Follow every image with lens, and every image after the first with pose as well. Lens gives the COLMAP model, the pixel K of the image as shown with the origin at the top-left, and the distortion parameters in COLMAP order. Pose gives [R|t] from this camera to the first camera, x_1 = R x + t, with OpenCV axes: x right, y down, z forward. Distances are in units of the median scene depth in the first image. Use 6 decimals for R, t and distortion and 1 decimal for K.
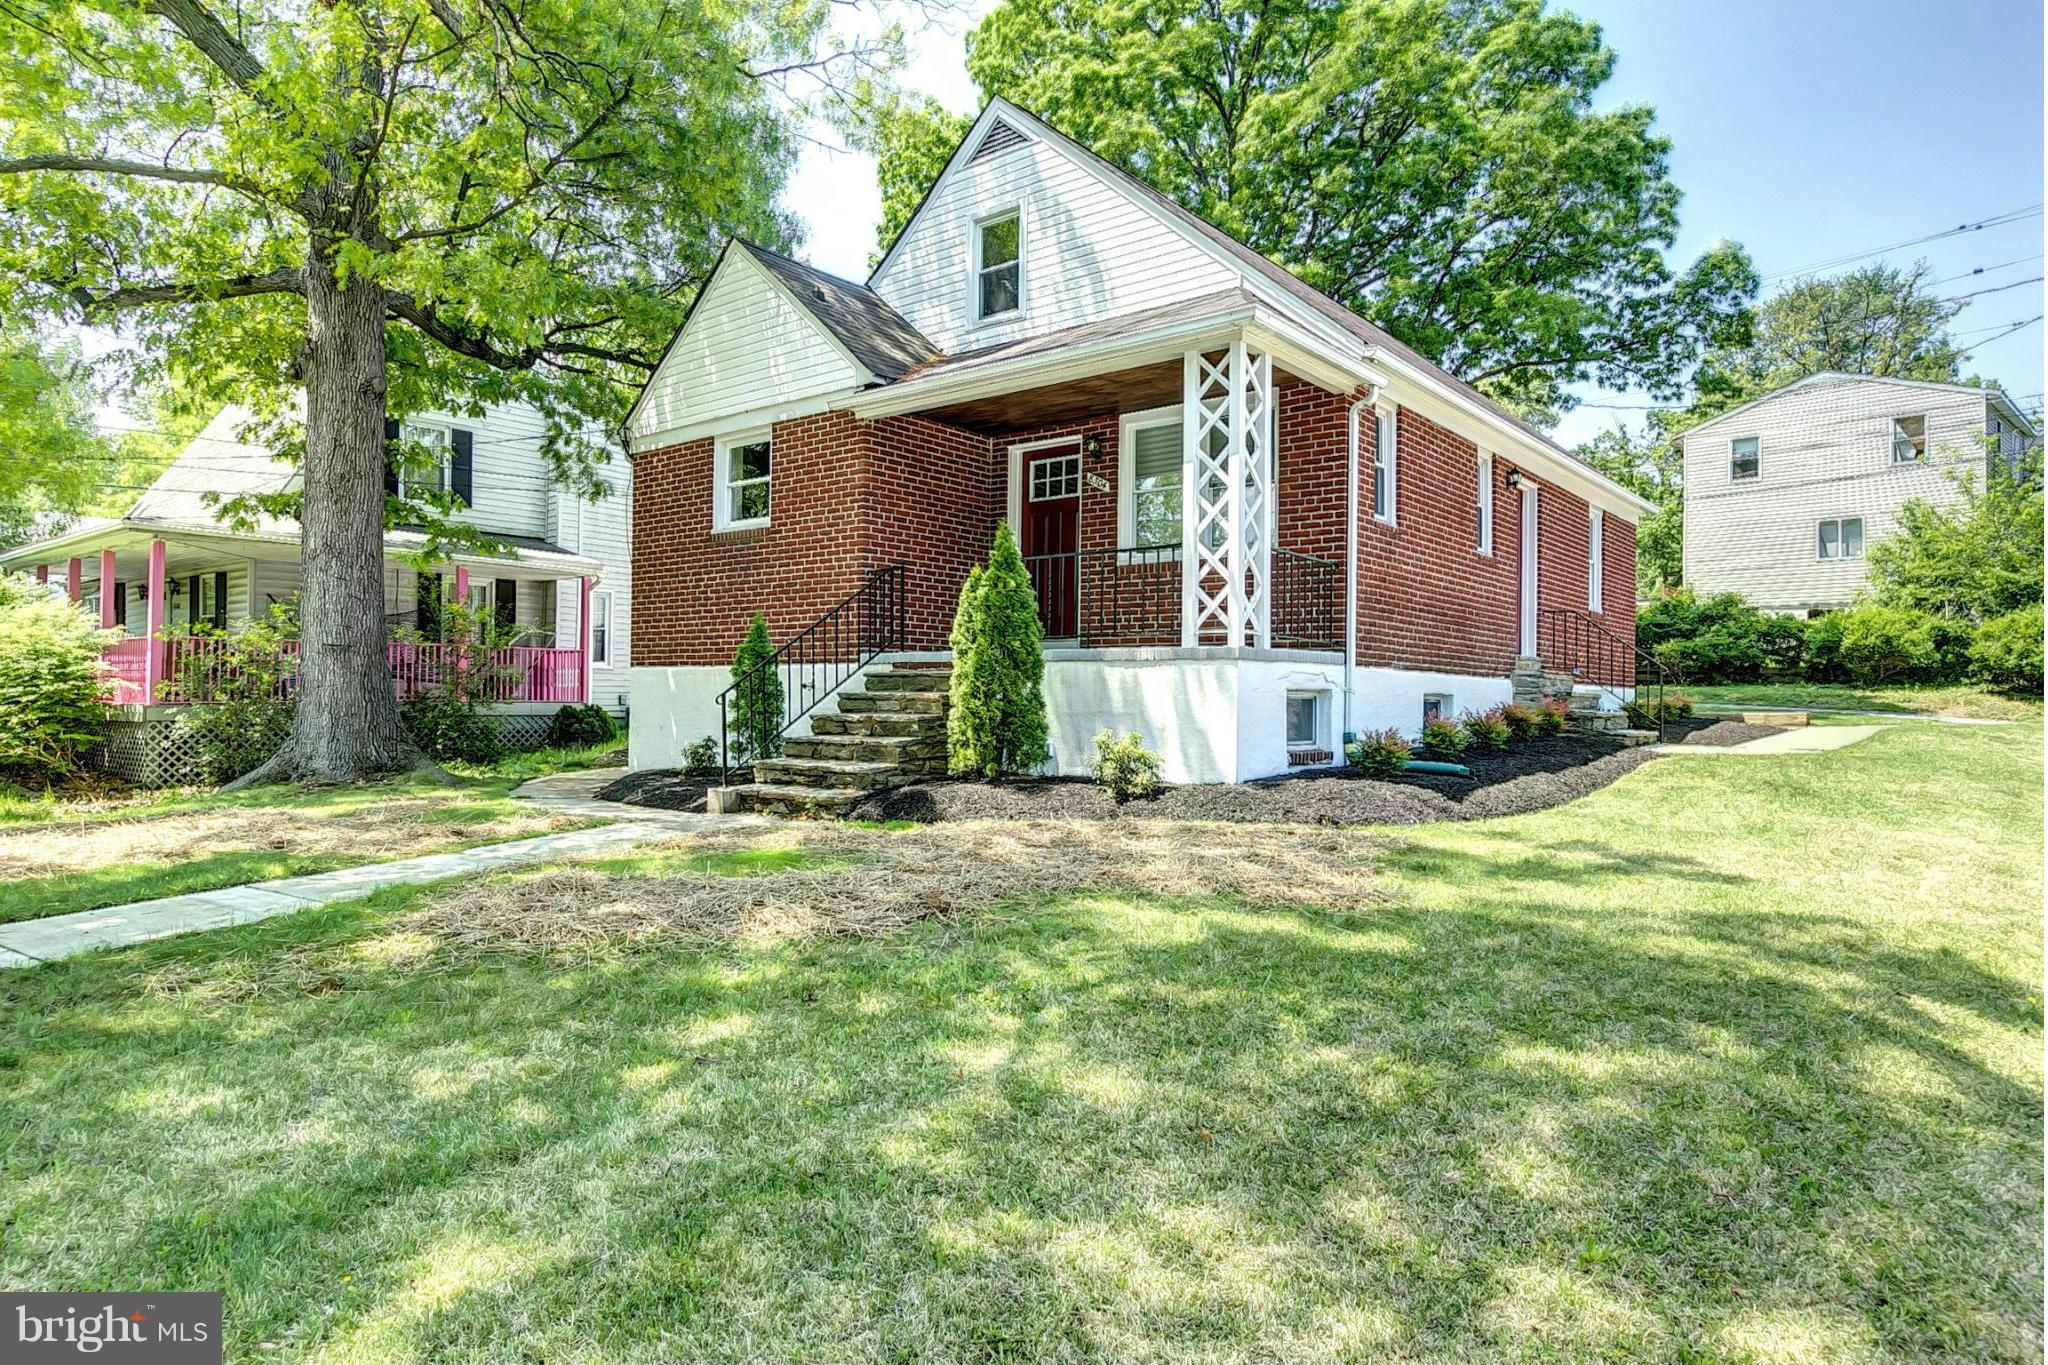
lens RADIAL K [[1208.3, 0, 1020.9], [0, 1208.3, 675.4], [0, 0, 1]] dist [0.000383, 0.000385]
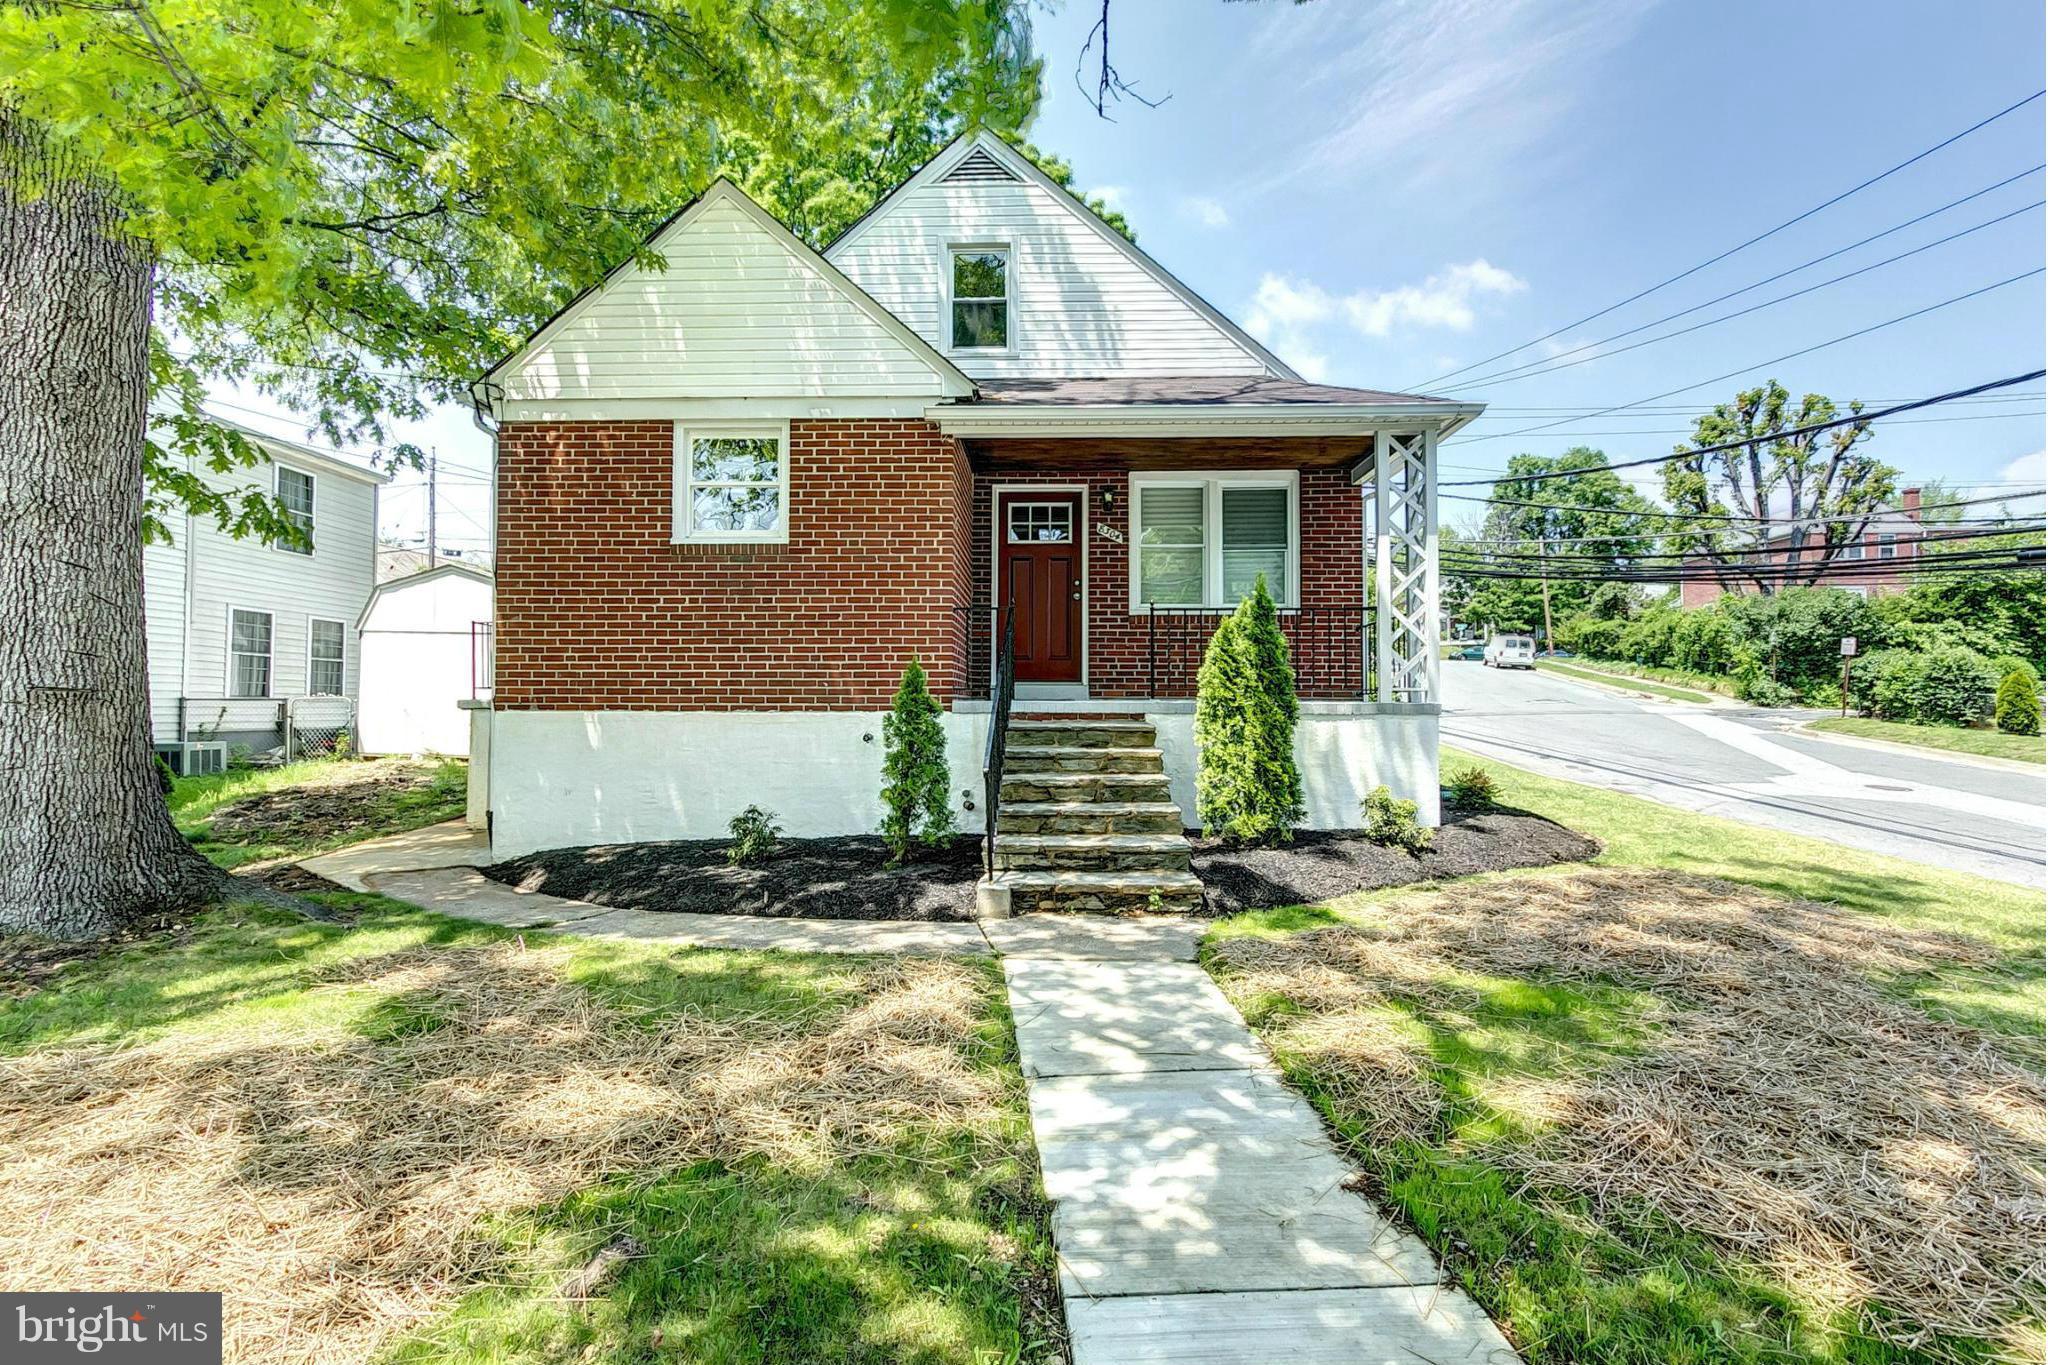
lens RADIAL K [[903.0, 0, 1022.2], [0, 903.0, 693.1], [0, 0, 1]] dist [-0.002643, -0.000365]
pose [[0.791384, -0.004768, 0.611301, -0.465718], [-0.005801, 0.999866, 0.015309, -0.032012], [-0.611292, -0.015661, 0.791250, 0.418157]]
